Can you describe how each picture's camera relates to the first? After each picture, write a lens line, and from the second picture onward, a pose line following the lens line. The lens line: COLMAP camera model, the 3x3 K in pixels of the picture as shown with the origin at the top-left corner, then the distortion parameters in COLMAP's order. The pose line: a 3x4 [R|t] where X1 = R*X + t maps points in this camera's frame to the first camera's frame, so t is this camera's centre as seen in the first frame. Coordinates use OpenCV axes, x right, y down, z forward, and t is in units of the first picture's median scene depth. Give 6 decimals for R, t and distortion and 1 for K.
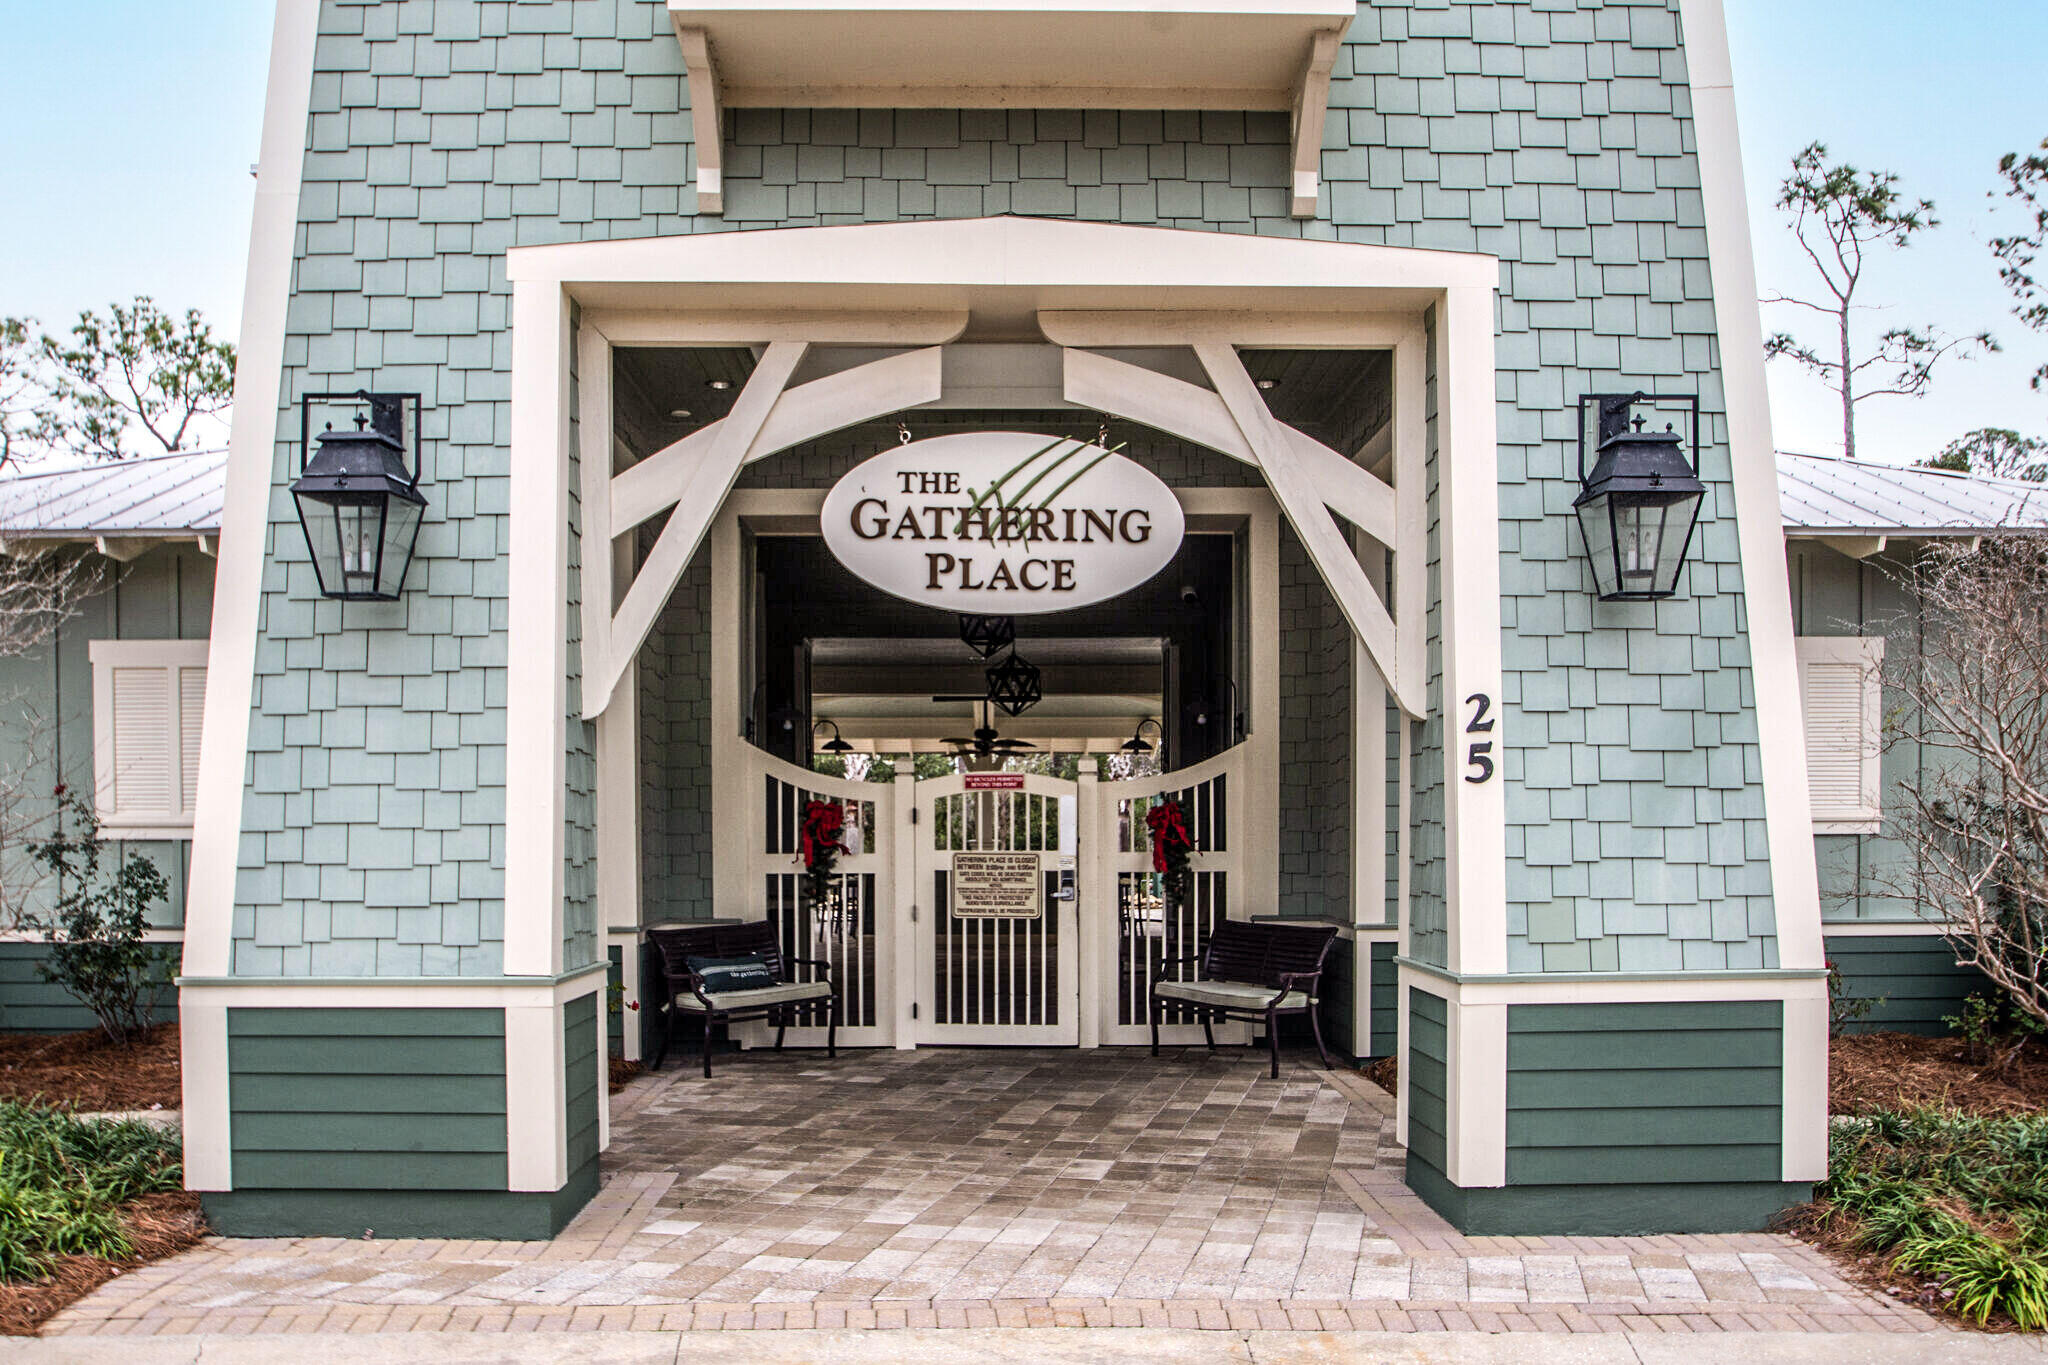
lens RADIAL K [[1938.6, 0, 1024.0], [0, 1938.6, 682.5], [0, 0, 1]] dist [-0.023106, -0.014206]
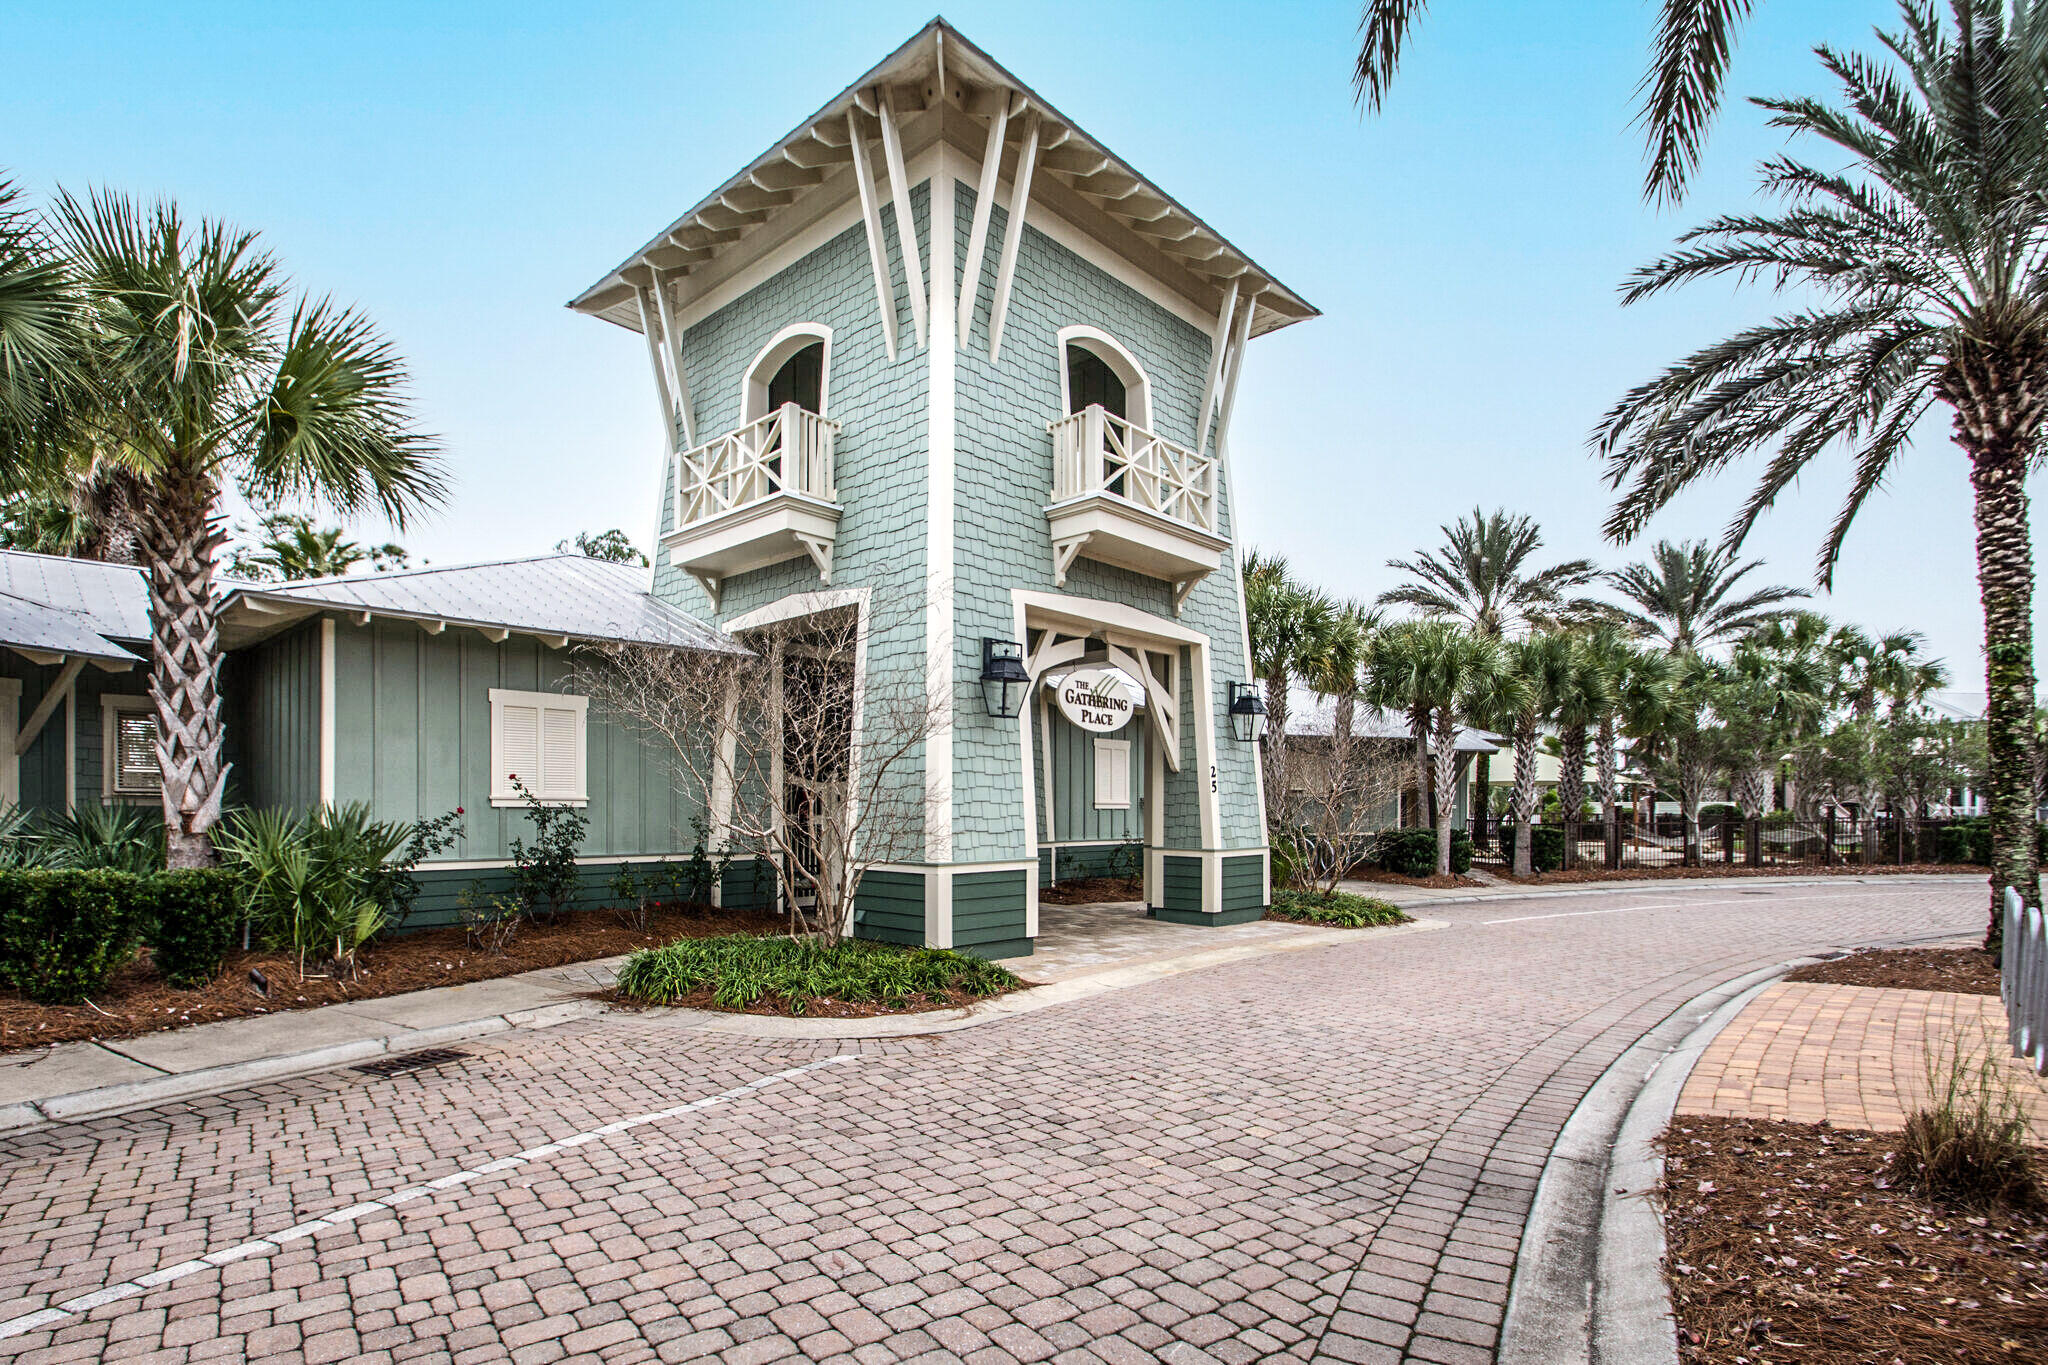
lens RADIAL K [[1079.3, 0, 1024.0], [0, 1079.3, 682.5], [0, 0, 1]] dist [0.001643, 0.000116]
pose [[0.675272, 0.094702, 0.731464, -1.305932], [-0.068314, 0.995490, -0.065819, 0.006352], [-0.734398, -0.005523, 0.678696, -0.041454]]
